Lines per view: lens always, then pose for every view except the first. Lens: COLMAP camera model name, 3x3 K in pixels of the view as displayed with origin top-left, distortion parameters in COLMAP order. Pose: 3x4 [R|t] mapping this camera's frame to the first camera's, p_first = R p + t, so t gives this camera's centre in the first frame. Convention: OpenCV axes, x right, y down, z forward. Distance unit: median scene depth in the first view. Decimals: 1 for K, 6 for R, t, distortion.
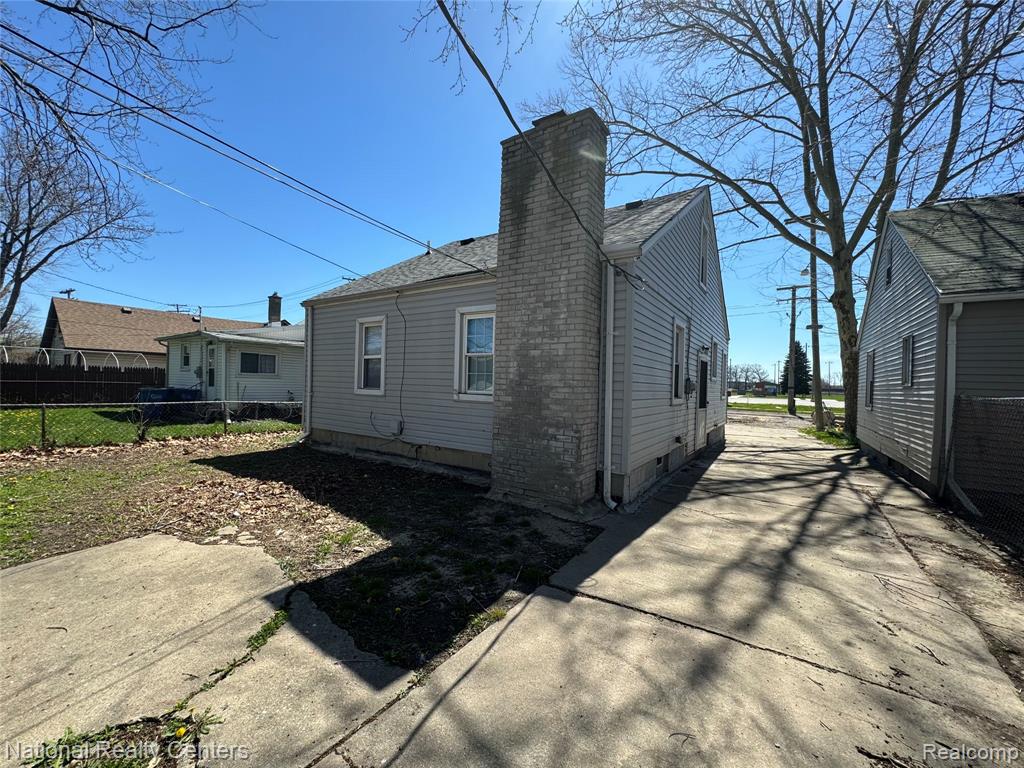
lens RADIAL K [[408.0, 0, 509.7], [0, 408.0, 385.3], [0, 0, 1]] dist [-0.003178, 0.000769]
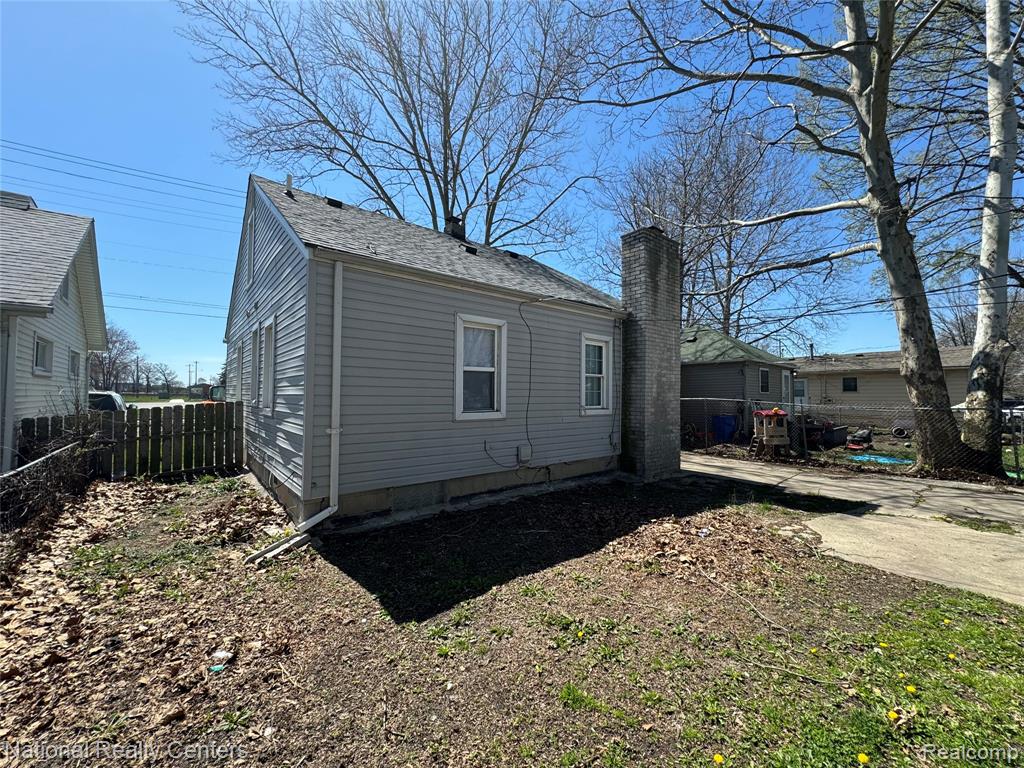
lens RADIAL K [[408.0, 0, 514.2], [0, 408.0, 384.2], [0, 0, 1]] dist [-0.003178, 0.000769]
pose [[0.281743, 0.000948, 0.959490, -0.914158], [0.006640, 0.999974, -0.002938, -0.034099], [-0.959467, 0.007199, 0.281729, 0.634344]]
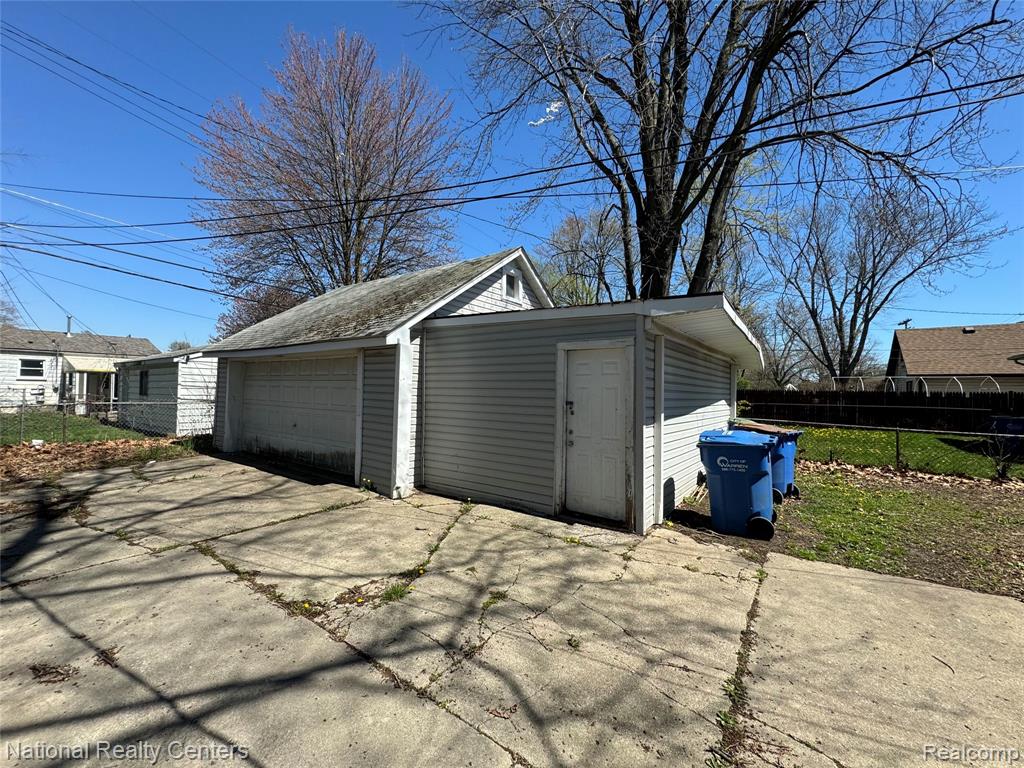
lens RADIAL K [[408.0, 0, 510.8], [0, 408.0, 382.5], [0, 0, 1]] dist [-0.003178, 0.000769]
pose [[-0.025906, -0.045871, -0.998611, -0.019434], [-0.023350, 0.998702, -0.045269, -0.002389], [0.999392, 0.022144, -0.026943, -0.008241]]
